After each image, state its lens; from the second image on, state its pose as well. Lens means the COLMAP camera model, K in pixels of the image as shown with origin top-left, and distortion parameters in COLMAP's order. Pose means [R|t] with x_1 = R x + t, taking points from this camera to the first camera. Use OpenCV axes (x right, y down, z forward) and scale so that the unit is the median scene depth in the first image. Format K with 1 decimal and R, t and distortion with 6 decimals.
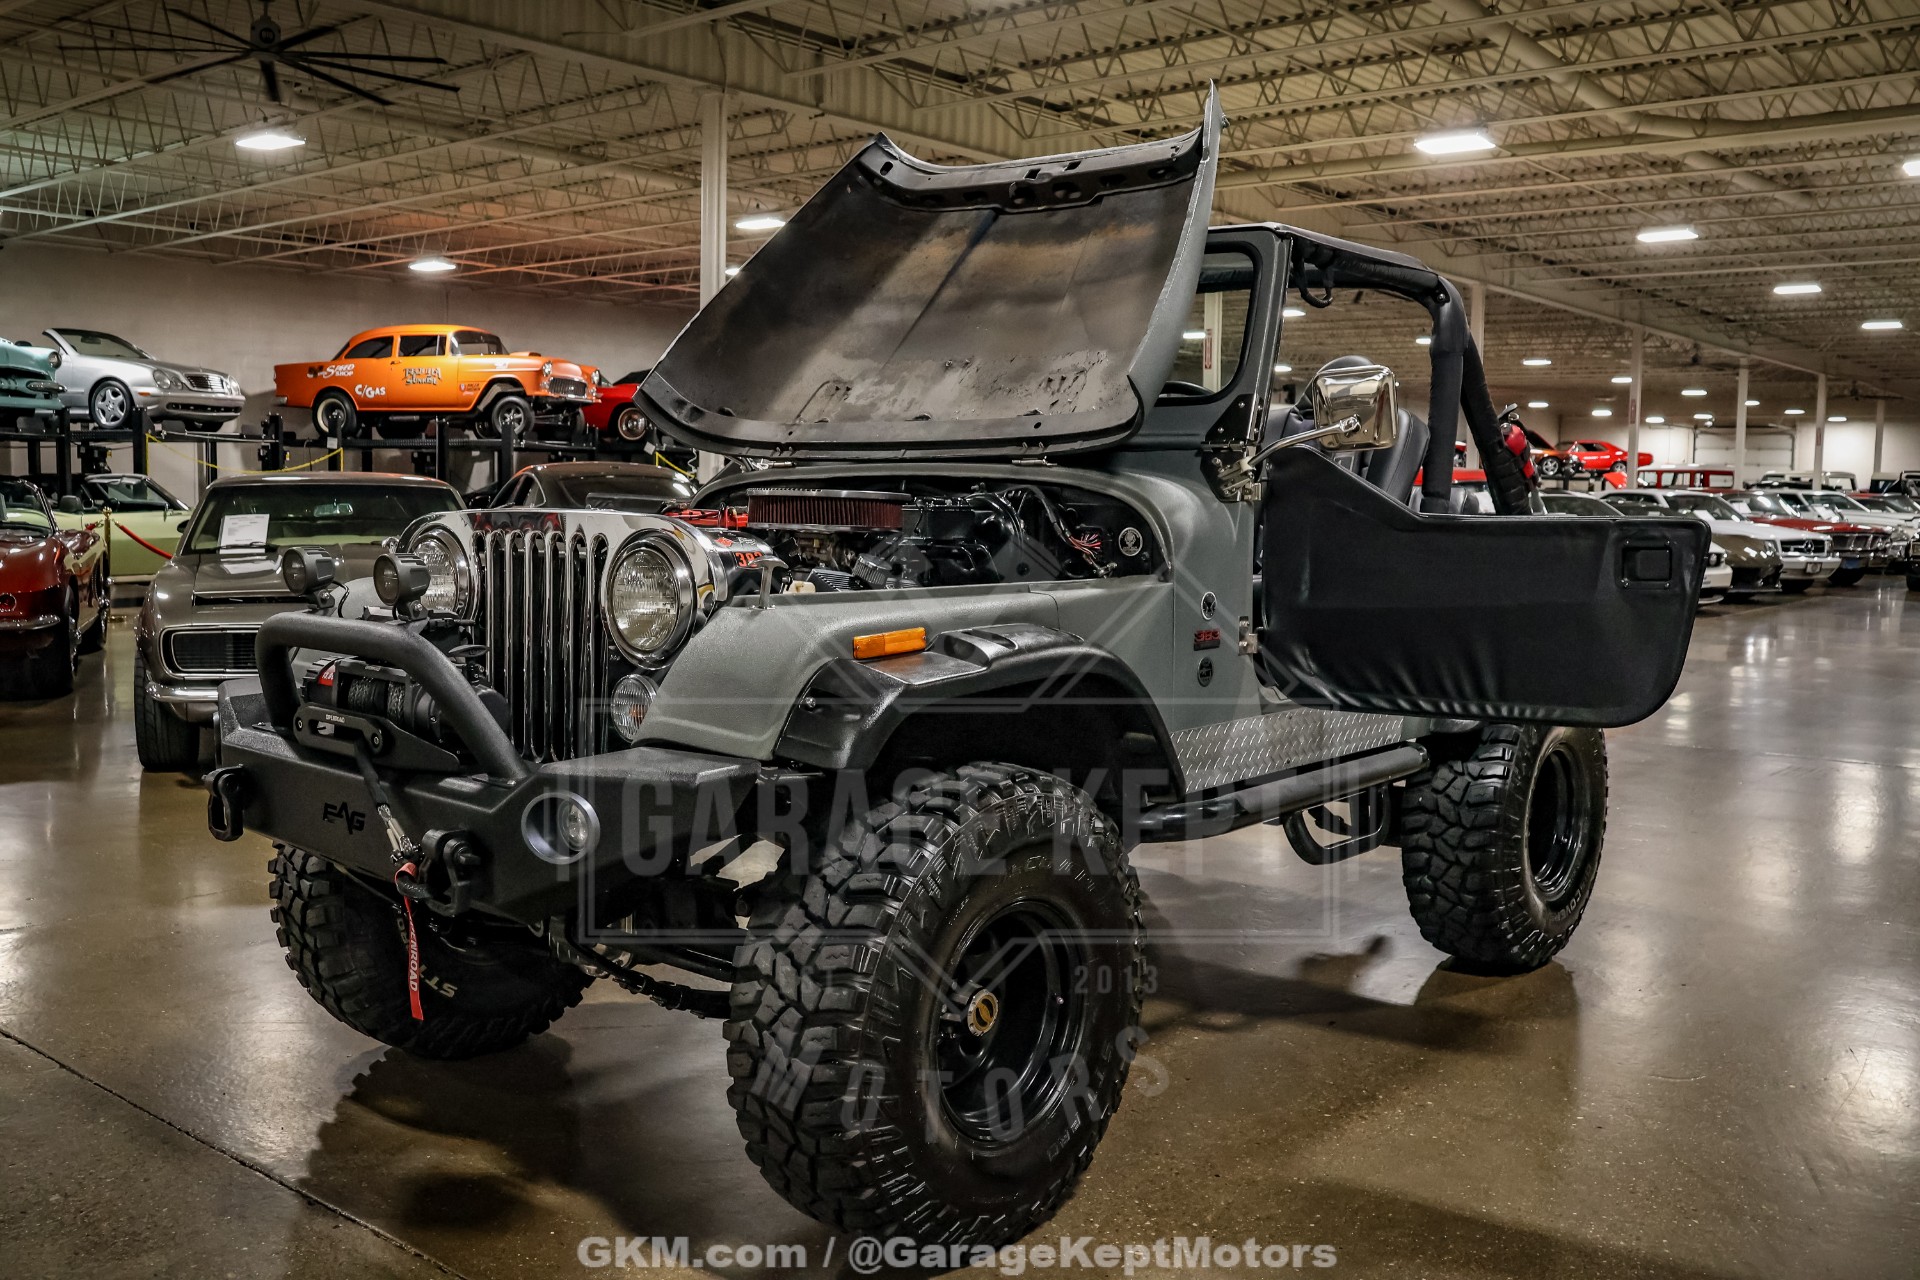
lens RADIAL K [[1712.9, 0, 948.3], [0, 1712.9, 654.5], [0, 0, 1]] dist [-0.147847, 0.173324]
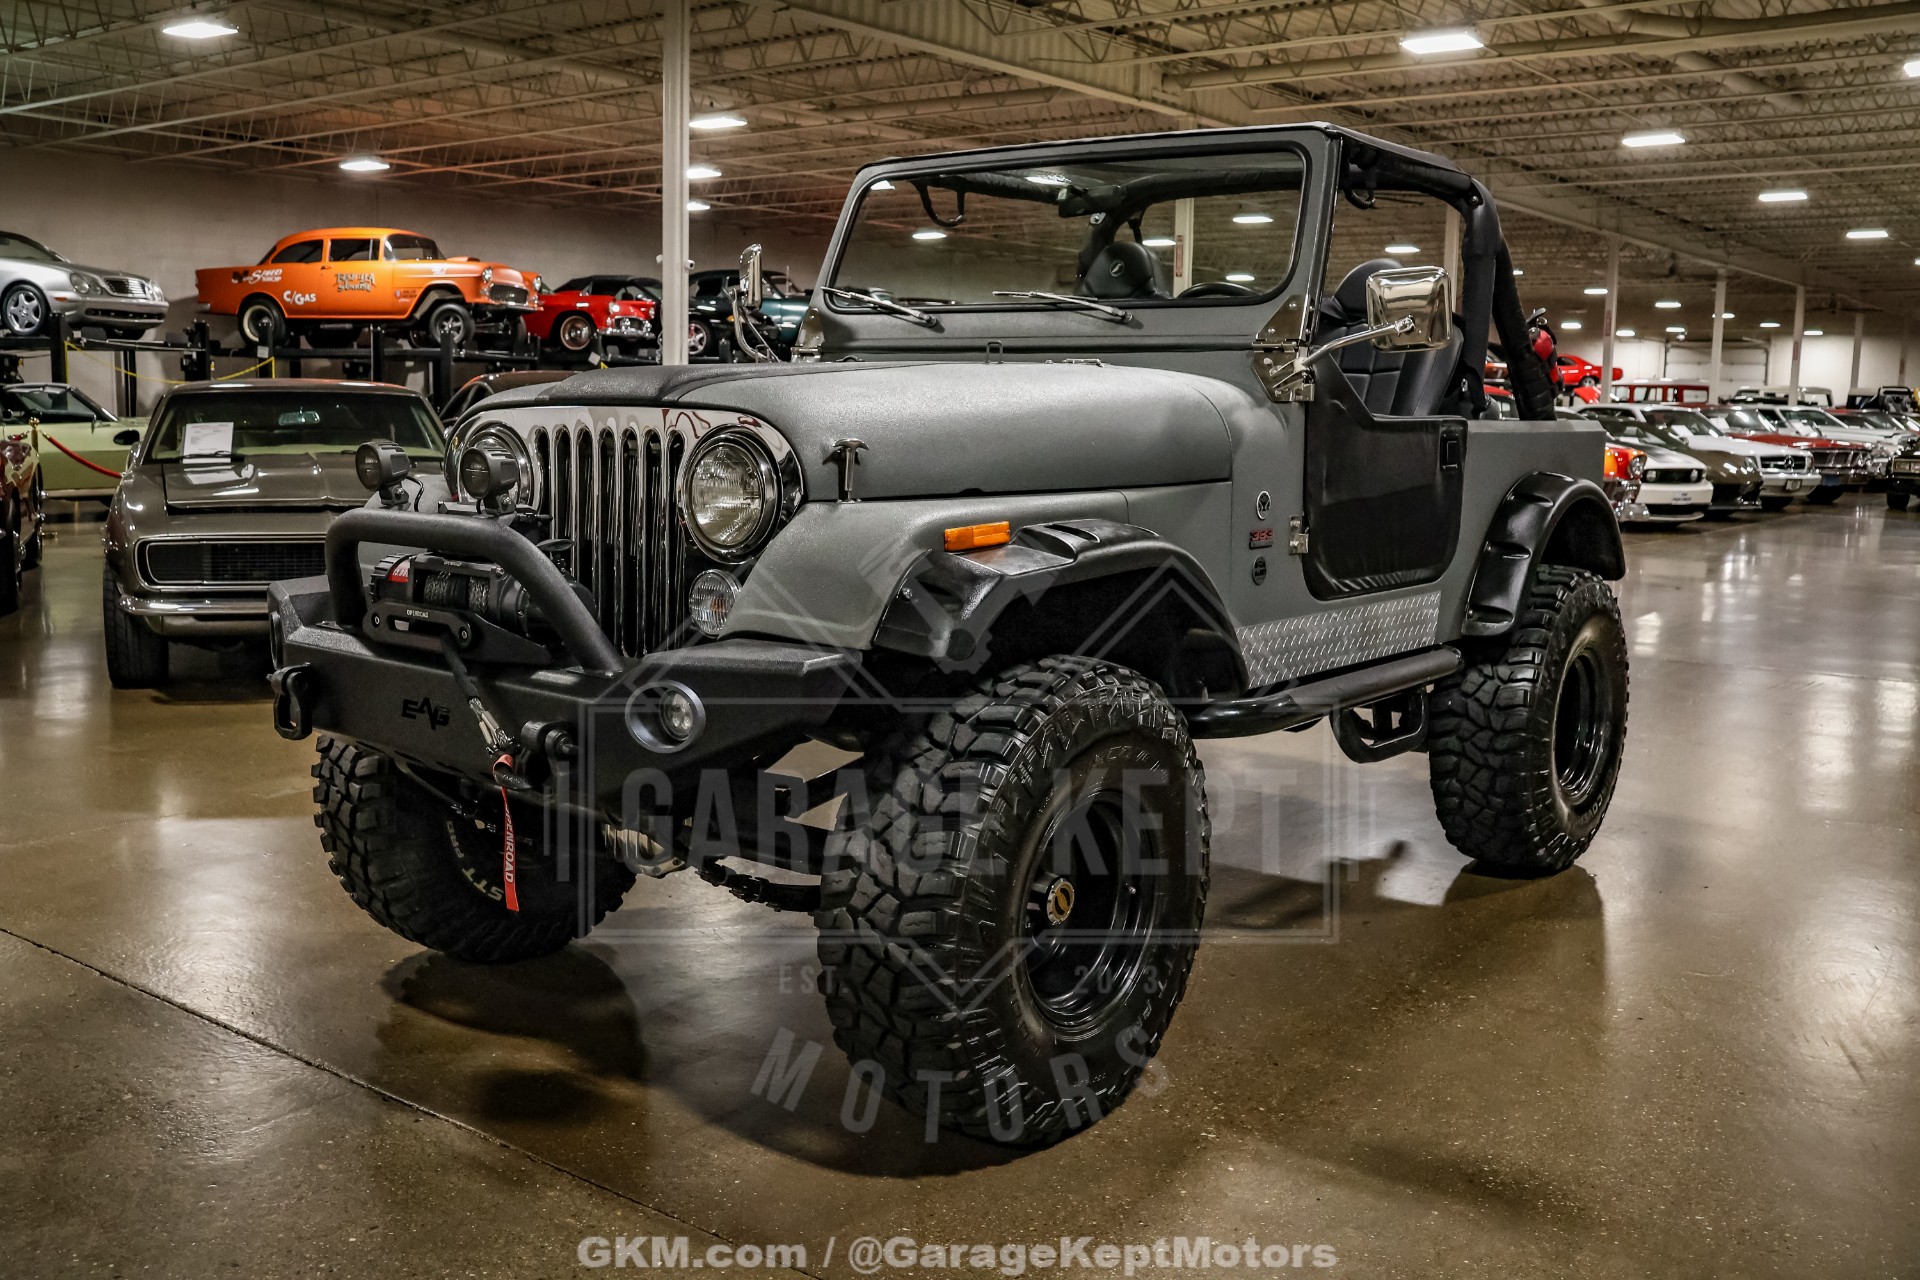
lens RADIAL K [[1774.5, 0, 944.5], [0, 1774.5, 655.0], [0, 0, 1]] dist [-0.137830, 0.194808]
pose [[0.999520, -0.002083, 0.030904, -0.016049], [0.000697, 0.998997, 0.044768, 0.003079], [-0.030966, -0.044725, 0.998519, -0.009329]]
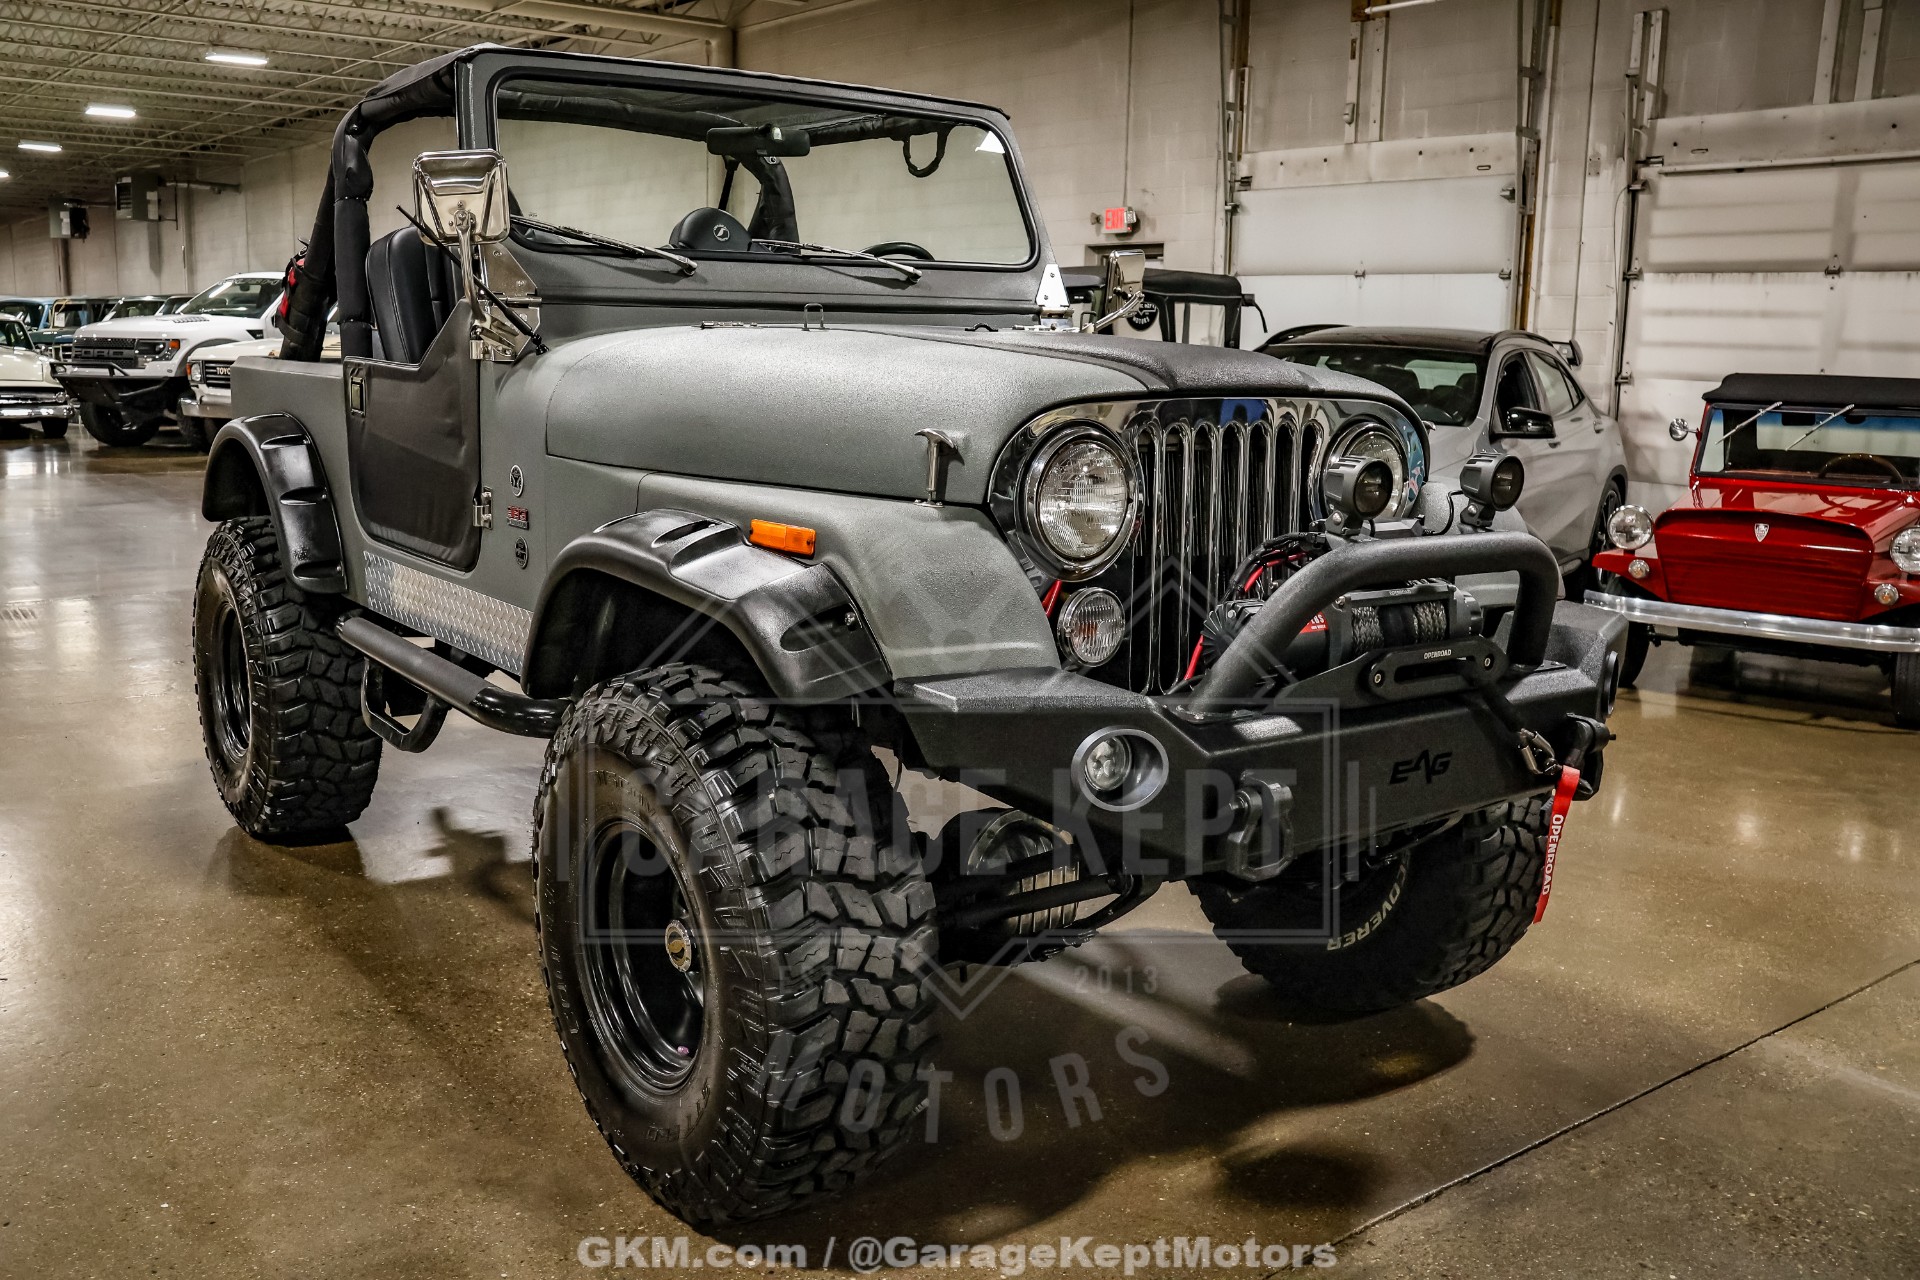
lens RADIAL K [[1712.9, 0, 948.3], [0, 1712.9, 654.5], [0, 0, 1]] dist [-0.147847, 0.173324]
pose [[0.238615, -0.186632, 0.953012, -0.236477], [0.078780, 0.981845, 0.172554, -0.024617], [-0.967914, 0.033904, 0.248986, 0.196023]]
